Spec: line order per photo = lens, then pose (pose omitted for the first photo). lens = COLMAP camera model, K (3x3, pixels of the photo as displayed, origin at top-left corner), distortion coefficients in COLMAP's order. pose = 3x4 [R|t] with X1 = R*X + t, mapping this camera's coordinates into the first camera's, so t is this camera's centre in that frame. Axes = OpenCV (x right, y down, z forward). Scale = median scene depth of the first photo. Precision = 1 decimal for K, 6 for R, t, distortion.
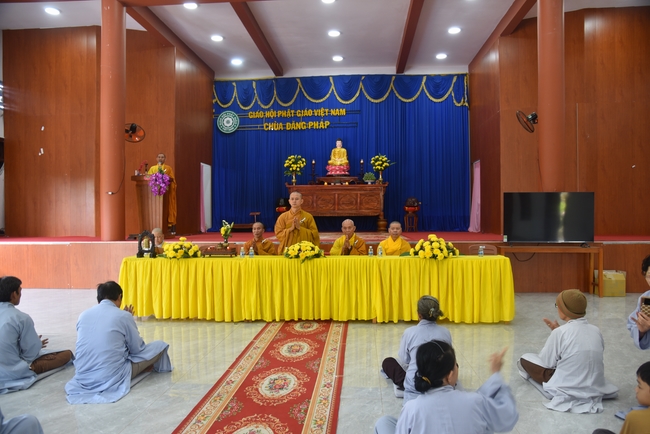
lens RADIAL K [[492.8, 0, 320.7], [0, 492.8, 219.9], [0, 0, 1]] dist [-0.092686, 0.084040]
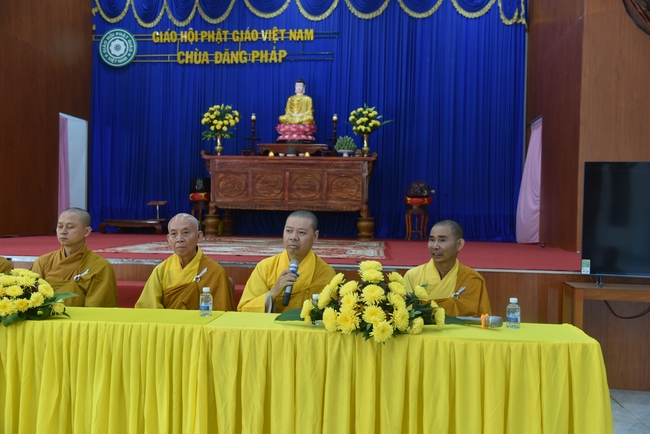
lens RADIAL K [[651.8, 0, 319.6], [0, 651.8, 207.1], [0, 0, 1]] dist [0.064842, 0.000000]
pose [[0.999378, 0.024617, -0.025261, 0.110529], [-0.025022, 0.999562, -0.015832, -0.000480], [0.024860, 0.016454, 0.999556, 0.289465]]
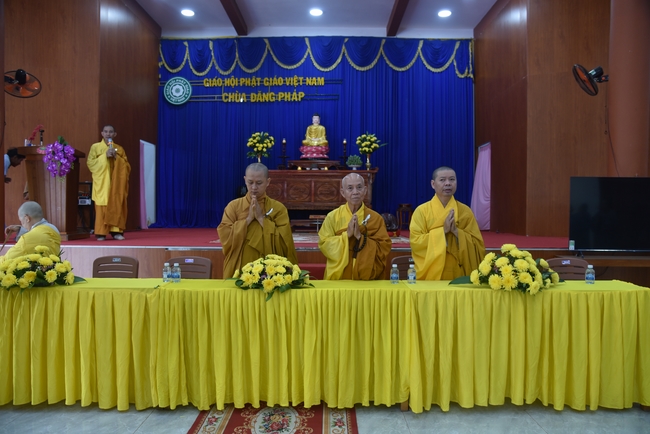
lens RADIAL K [[488.8, 0, 325.5], [0, 488.8, 220.3], [0, 0, 1]] dist [-0.094295, 0.078729]
pose [[0.996983, 0.009046, 0.077089, -0.009627], [-0.010038, 0.999872, 0.012490, -0.000565], [-0.076966, -0.013226, 0.996946, 0.264465]]
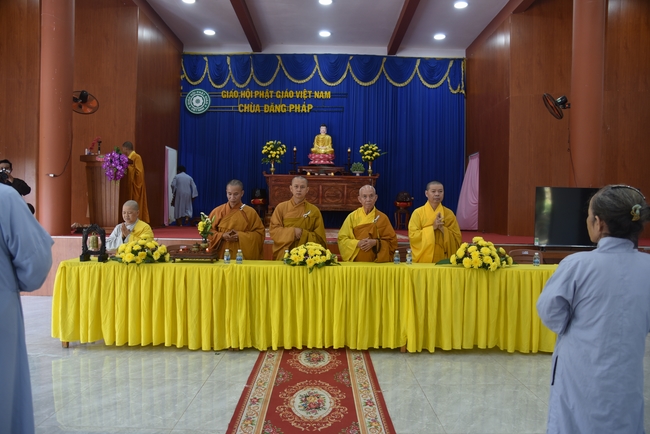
lens RADIAL K [[488.8, 0, 325.0], [0, 488.8, 225.4], [0, 0, 1]] dist [-0.094295, 0.078729]
pose [[0.996118, 0.019444, 0.085859, -0.042680], [-0.021348, 0.999545, 0.021323, 0.000561], [-0.085405, -0.023073, 0.996079, 0.145149]]
